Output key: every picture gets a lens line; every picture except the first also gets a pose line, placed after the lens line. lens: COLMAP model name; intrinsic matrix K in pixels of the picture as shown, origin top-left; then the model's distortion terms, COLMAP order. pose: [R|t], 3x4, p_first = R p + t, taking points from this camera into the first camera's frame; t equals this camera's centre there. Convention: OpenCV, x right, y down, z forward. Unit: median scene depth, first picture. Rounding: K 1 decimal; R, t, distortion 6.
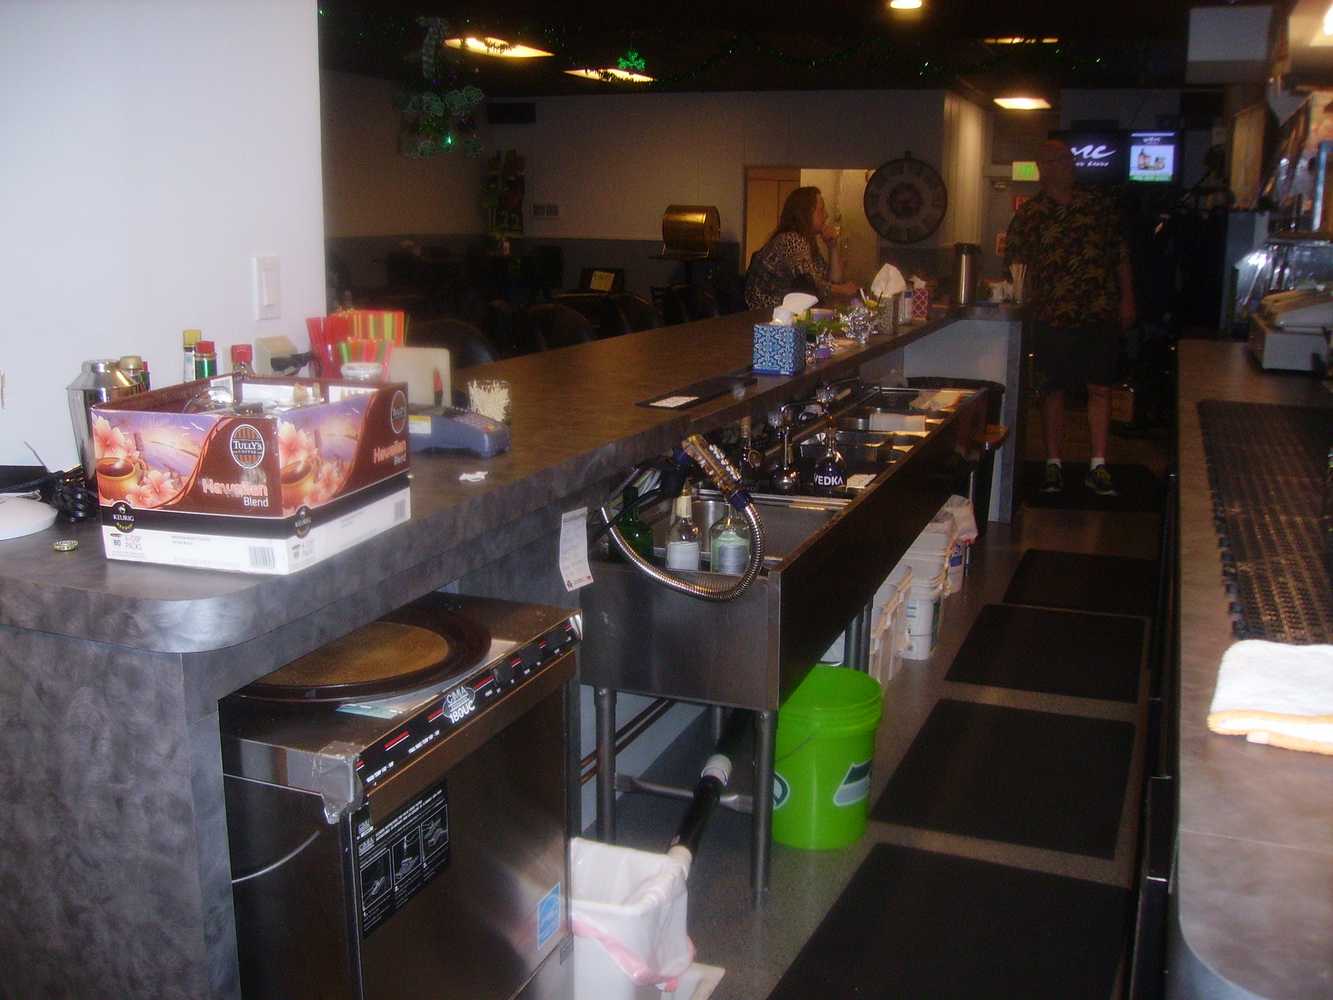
lens RADIAL K [[1323.7, 0, 666.5], [0, 1323.7, 500.0], [0, 0, 1]] dist [-0.163367, 0.148005]
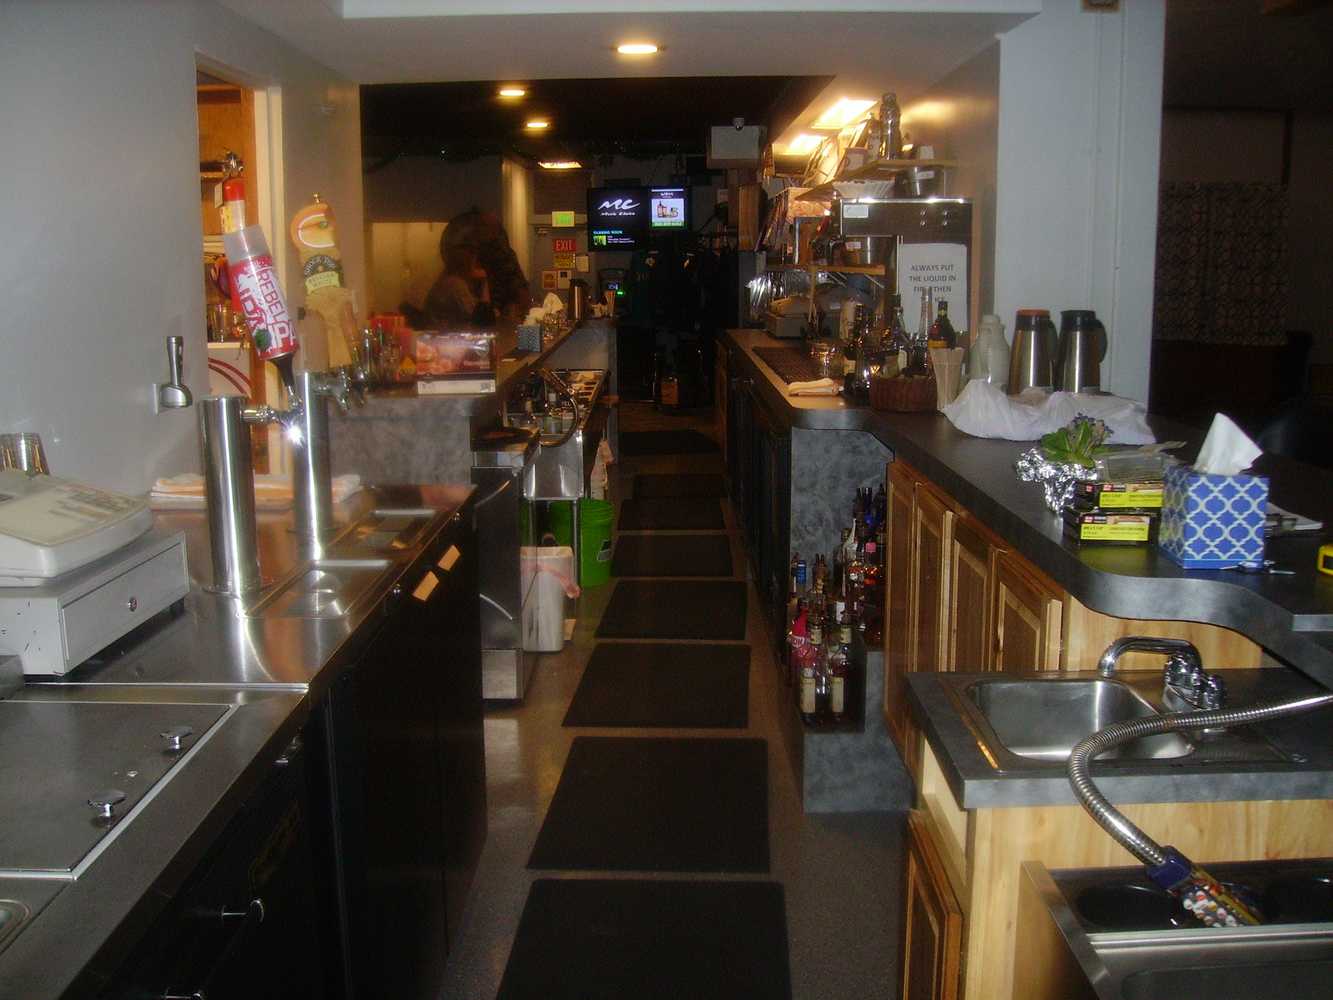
lens RADIAL K [[1323.7, 0, 666.5], [0, 1323.7, 500.0], [0, 0, 1]] dist [-0.163367, 0.148005]
pose [[0.931698, -0.079421, 0.354445, -0.155079], [0.090104, 0.995838, -0.013709, 0.058058], [-0.351881, 0.044710, 0.934976, -0.294466]]
